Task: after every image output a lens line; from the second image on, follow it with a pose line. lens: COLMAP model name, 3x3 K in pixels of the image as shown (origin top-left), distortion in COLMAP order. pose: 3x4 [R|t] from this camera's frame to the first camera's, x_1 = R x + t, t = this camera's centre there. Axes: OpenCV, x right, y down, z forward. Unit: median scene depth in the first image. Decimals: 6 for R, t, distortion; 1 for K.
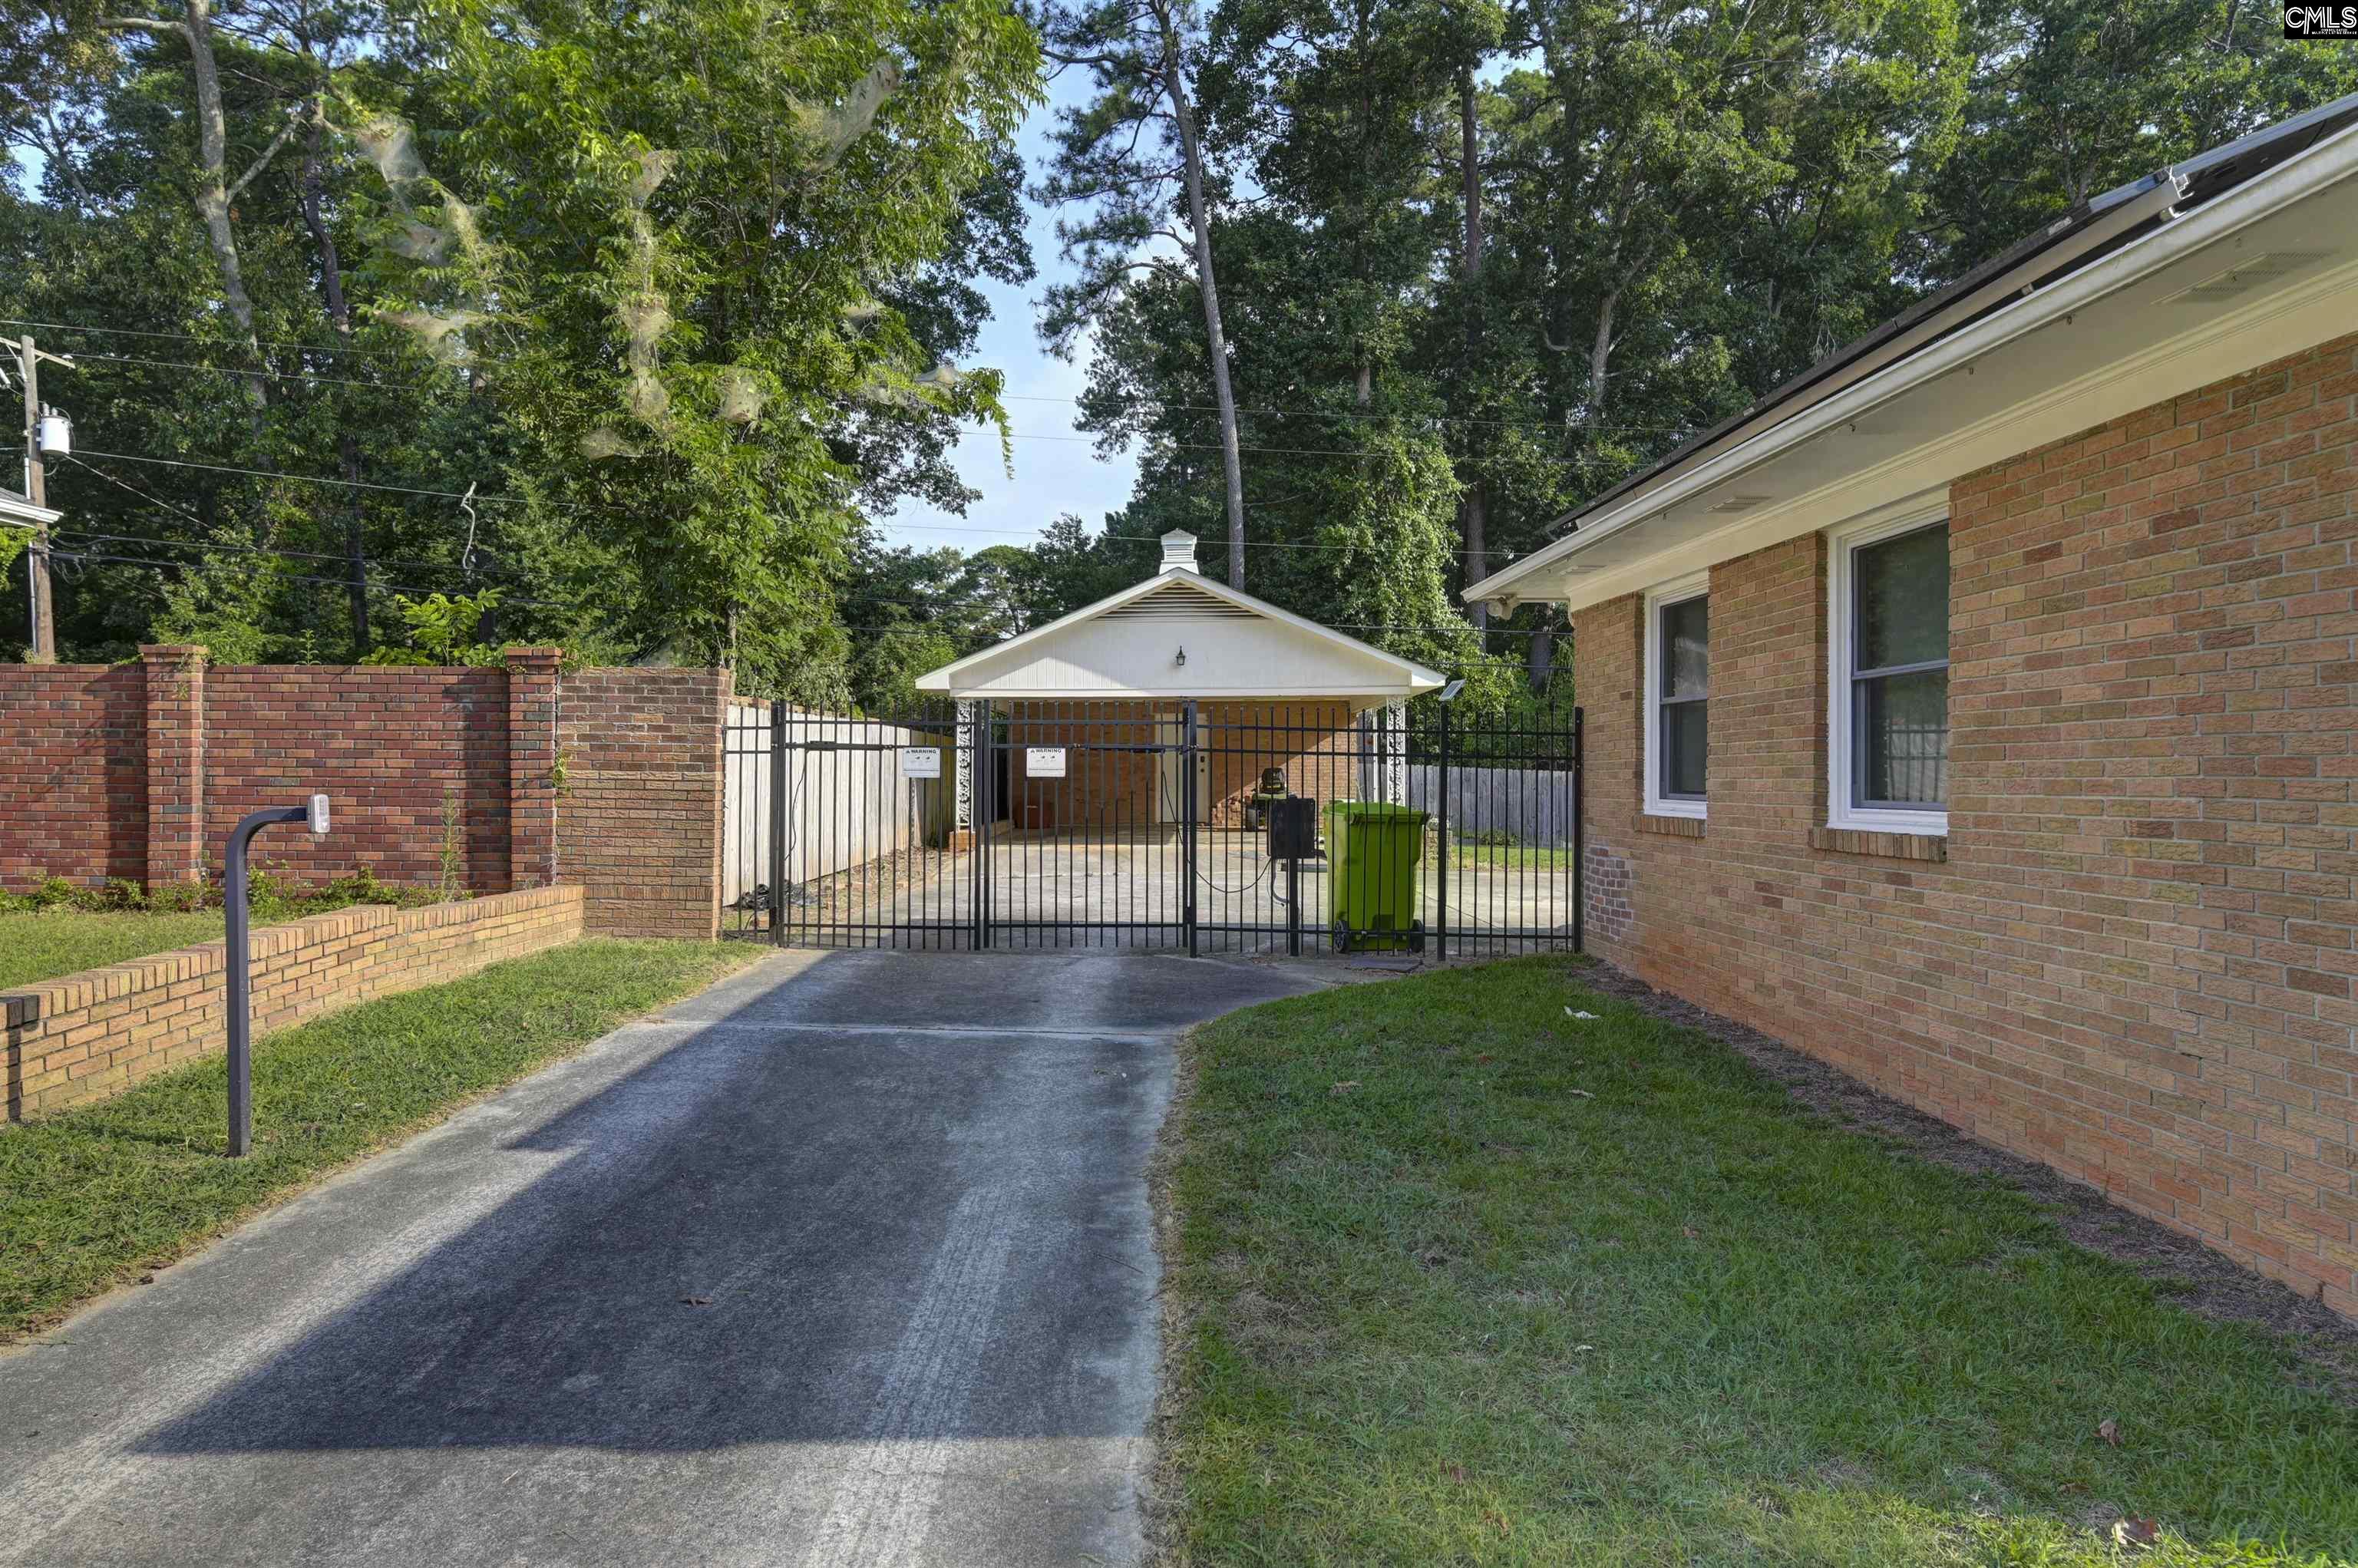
lens RADIAL K [[1429.4, 0, 1093.2], [0, 1429.4, 877.9], [0, 0, 1]] dist [-0.000240, -0.000325]
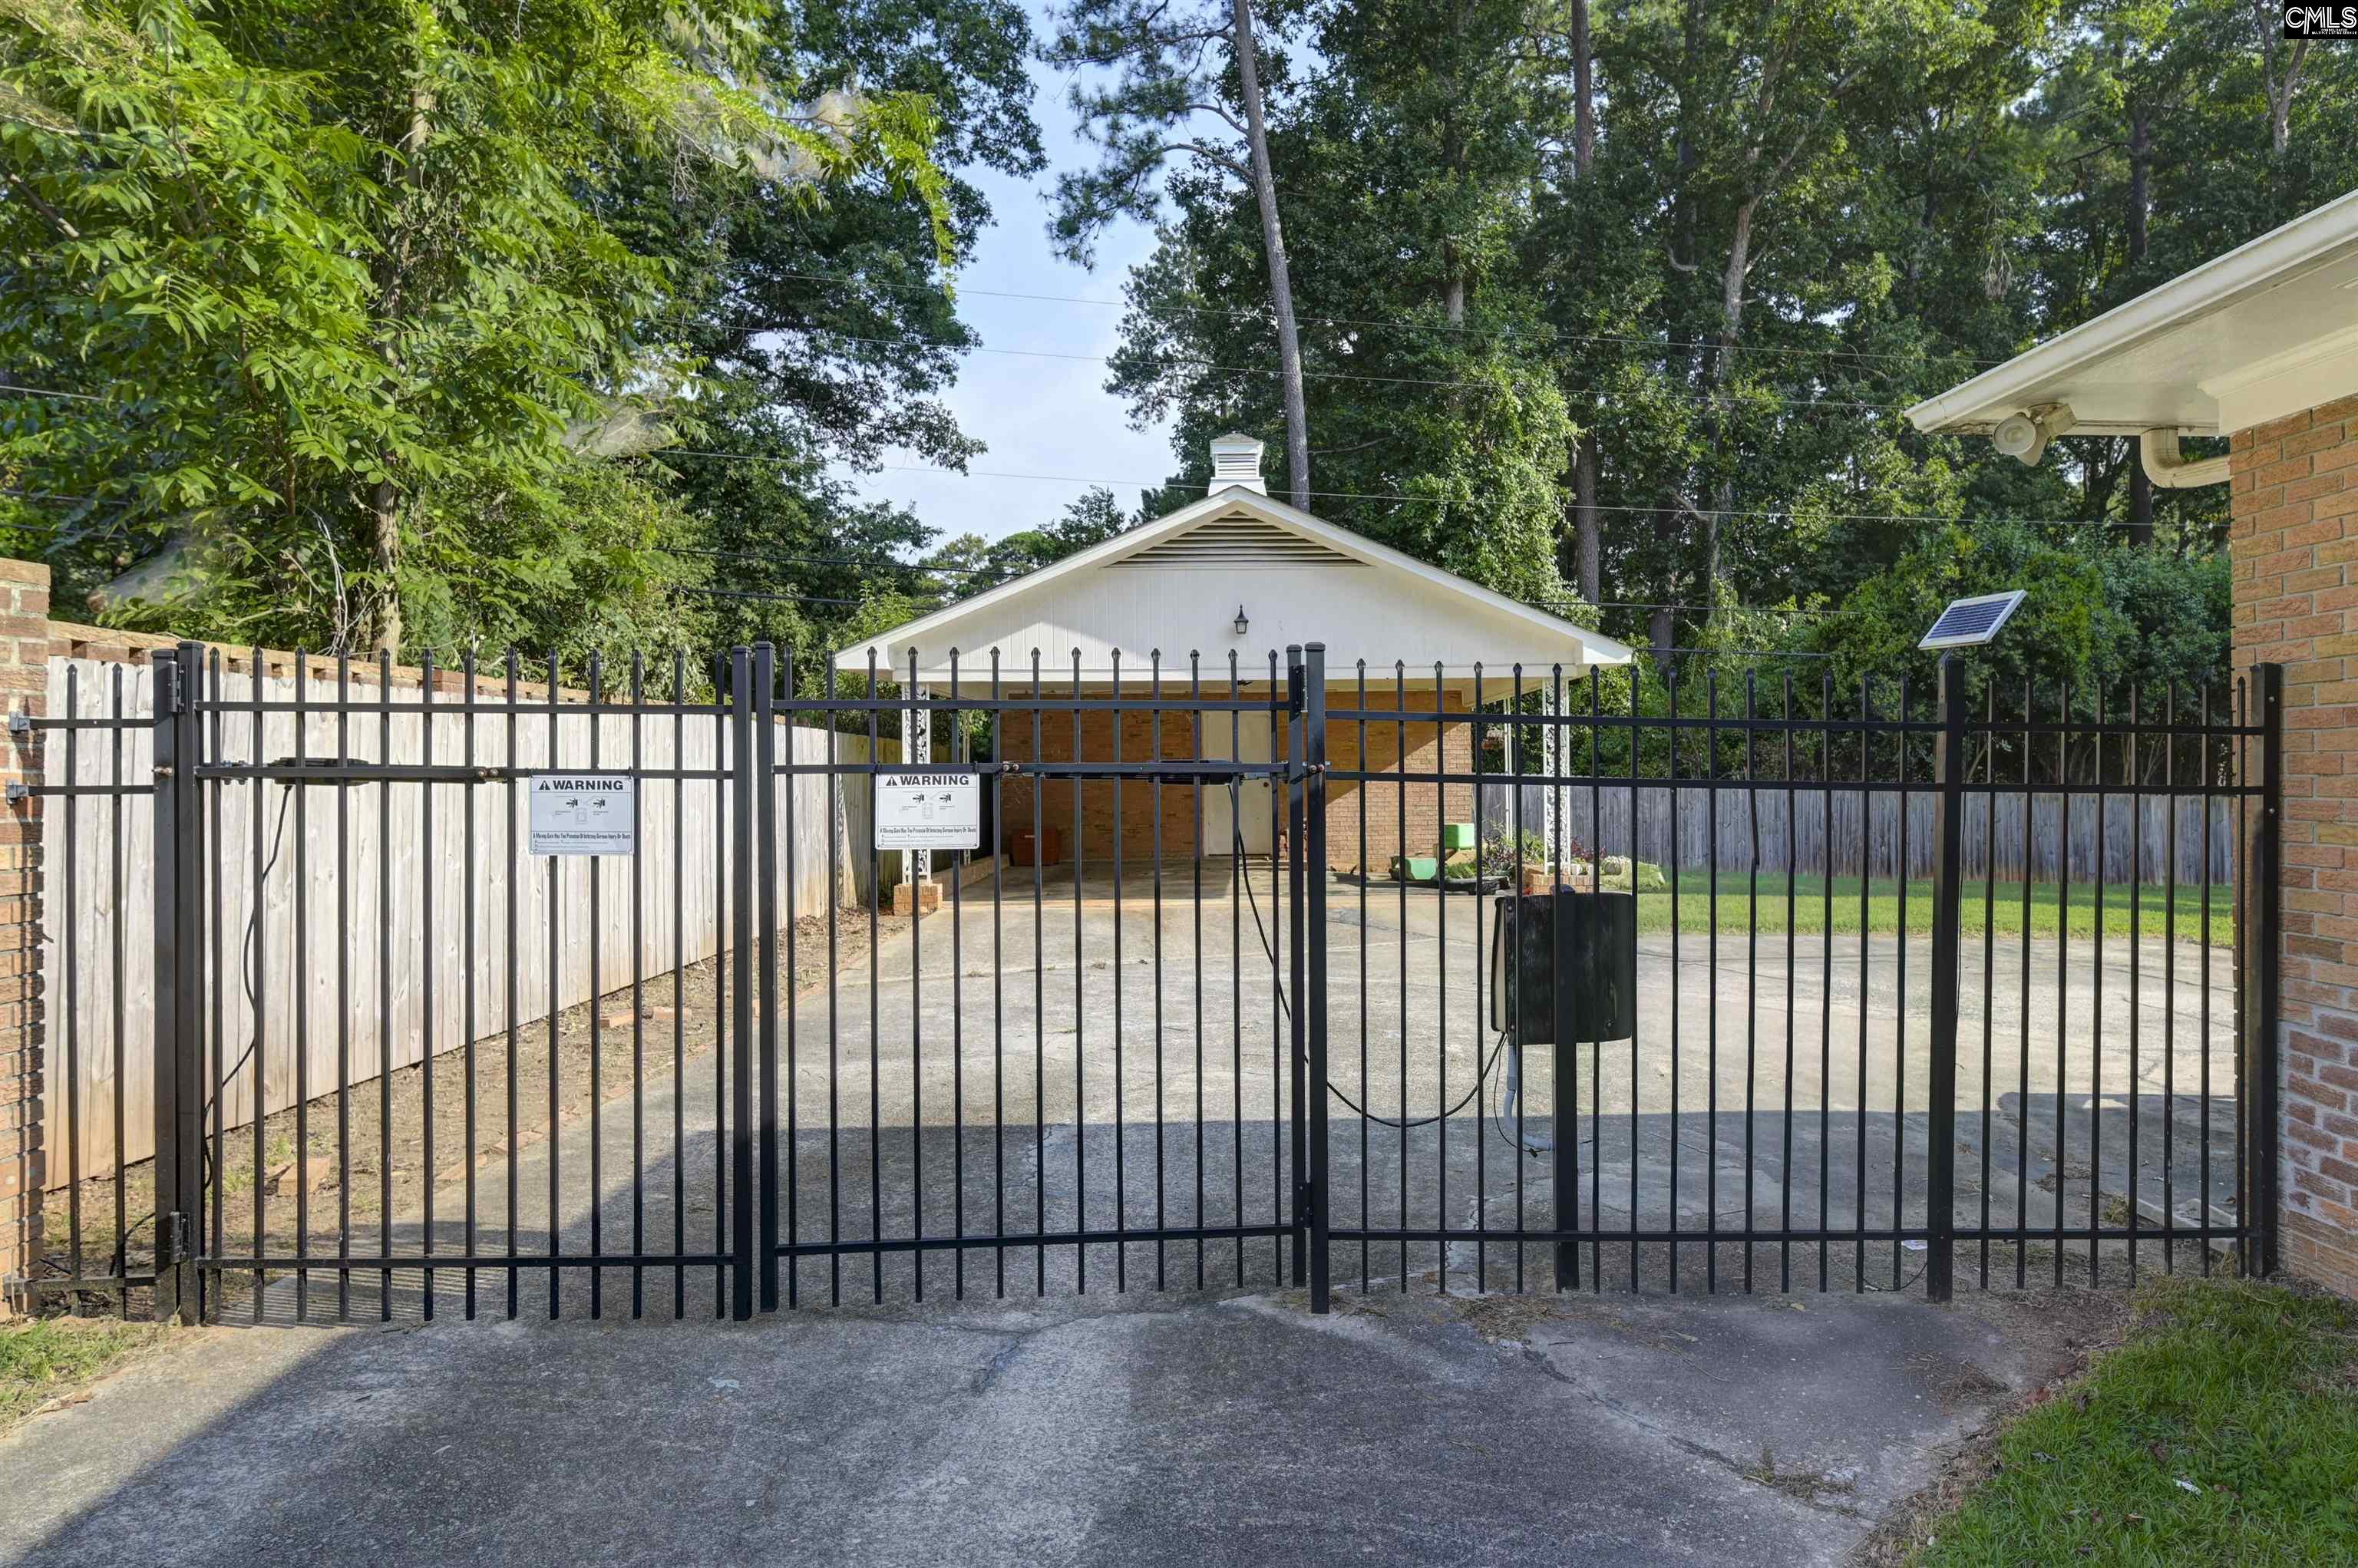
lens RADIAL K [[1420.2, 0, 1179.0], [0, 1420.2, 784.0], [0, 0, 1]] dist [0.000287, 0.000076]
pose [[0.999537, -0.005904, 0.029833, 0.007880], [0.007899, 0.997708, -0.067201, -0.022614], [-0.029368, 0.067405, 0.997293, 0.226156]]
